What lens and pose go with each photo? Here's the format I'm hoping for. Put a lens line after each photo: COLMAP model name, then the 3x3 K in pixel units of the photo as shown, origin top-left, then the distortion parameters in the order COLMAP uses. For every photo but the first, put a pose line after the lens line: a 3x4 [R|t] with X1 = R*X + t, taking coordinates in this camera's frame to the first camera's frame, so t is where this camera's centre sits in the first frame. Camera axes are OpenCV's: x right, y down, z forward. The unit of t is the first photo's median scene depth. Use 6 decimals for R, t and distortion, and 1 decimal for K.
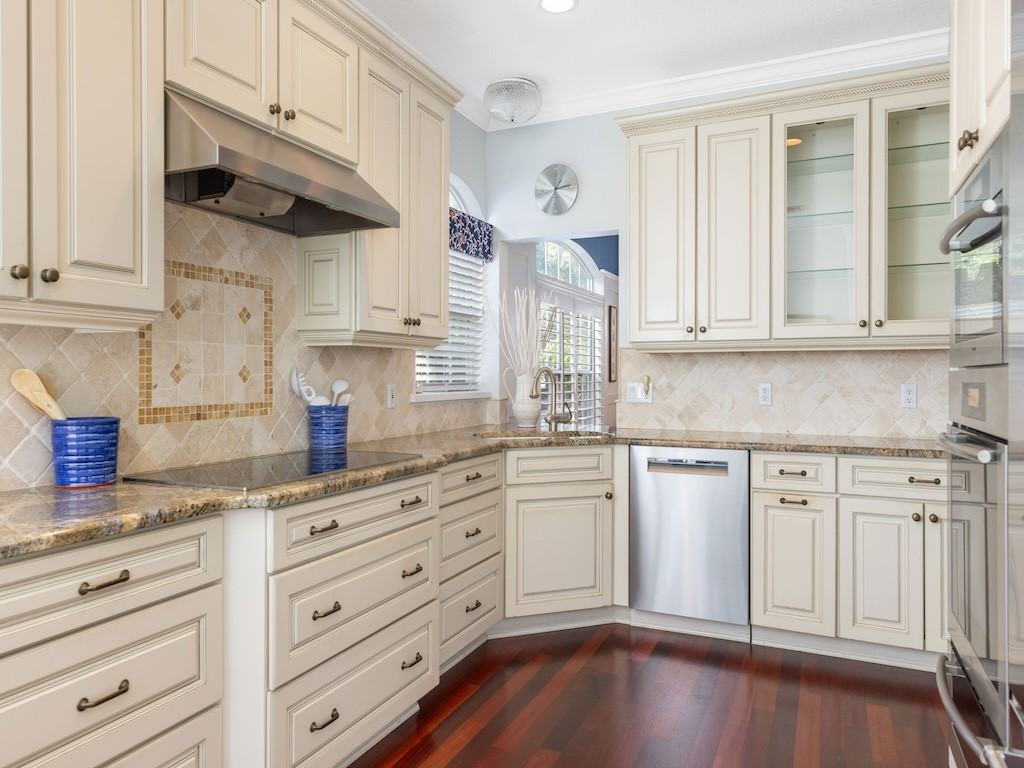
lens RADIAL K [[677.5, 0, 497.7], [0, 677.5, 375.1], [0, 0, 1]] dist [0.014892, 0.000936]
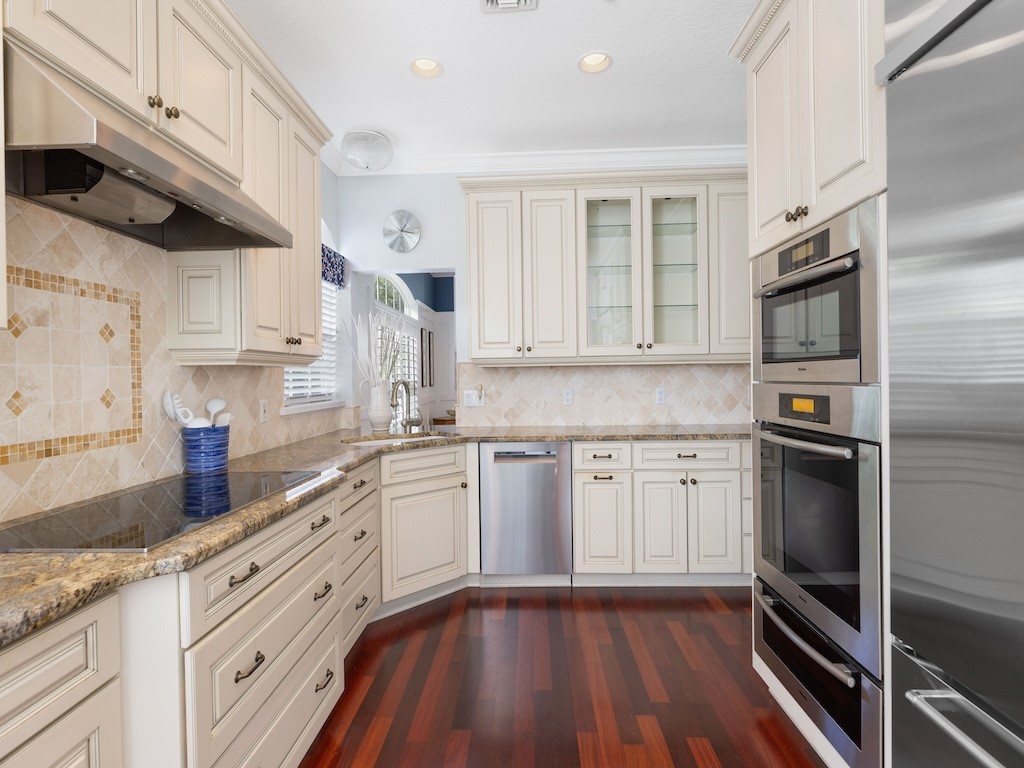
lens RADIAL K [[494.4, 0, 506.7], [0, 494.4, 377.9], [0, 0, 1]] dist [-0.004330, 0.001408]
pose [[0.924369, -0.017294, 0.381108, -0.114289], [0.017397, 0.999844, 0.003177, -0.018481], [-0.381103, 0.003694, 0.924525, 0.170903]]
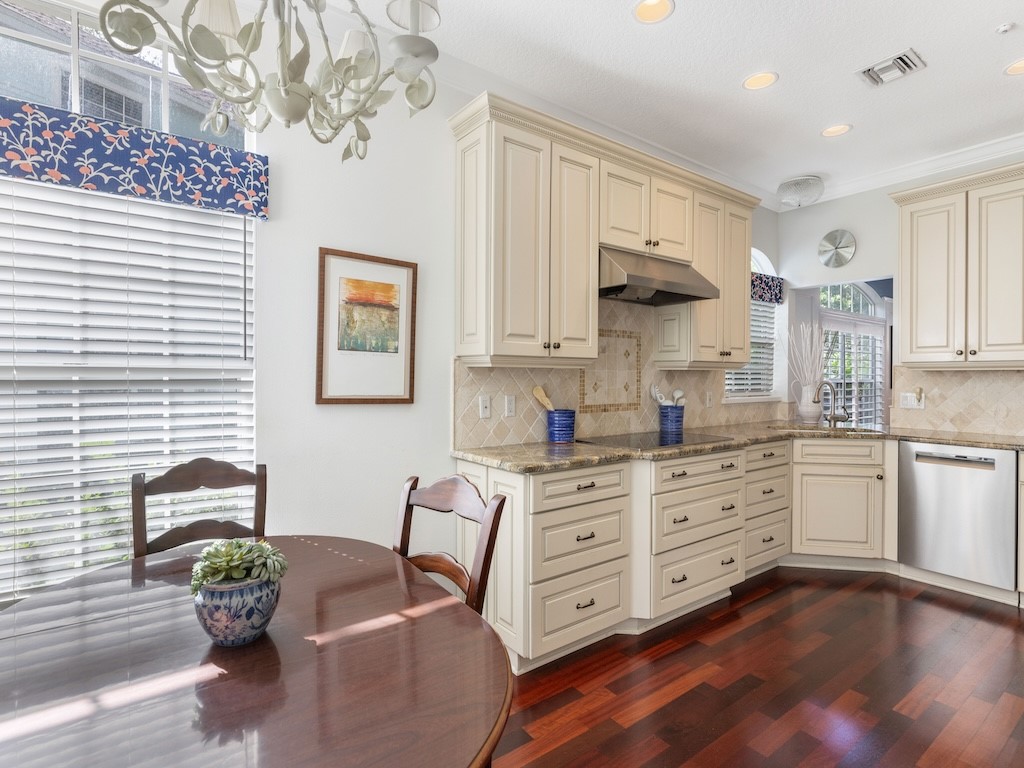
lens RADIAL K [[494.4, 0, 516.8], [0, 494.4, 378.7], [0, 0, 1]] dist [-0.004330, 0.001408]
pose [[0.878268, 0.004703, -0.478145, -0.002704], [-0.002868, 0.999985, 0.004567, -0.024106], [0.478160, -0.002640, 0.878269, -0.241286]]
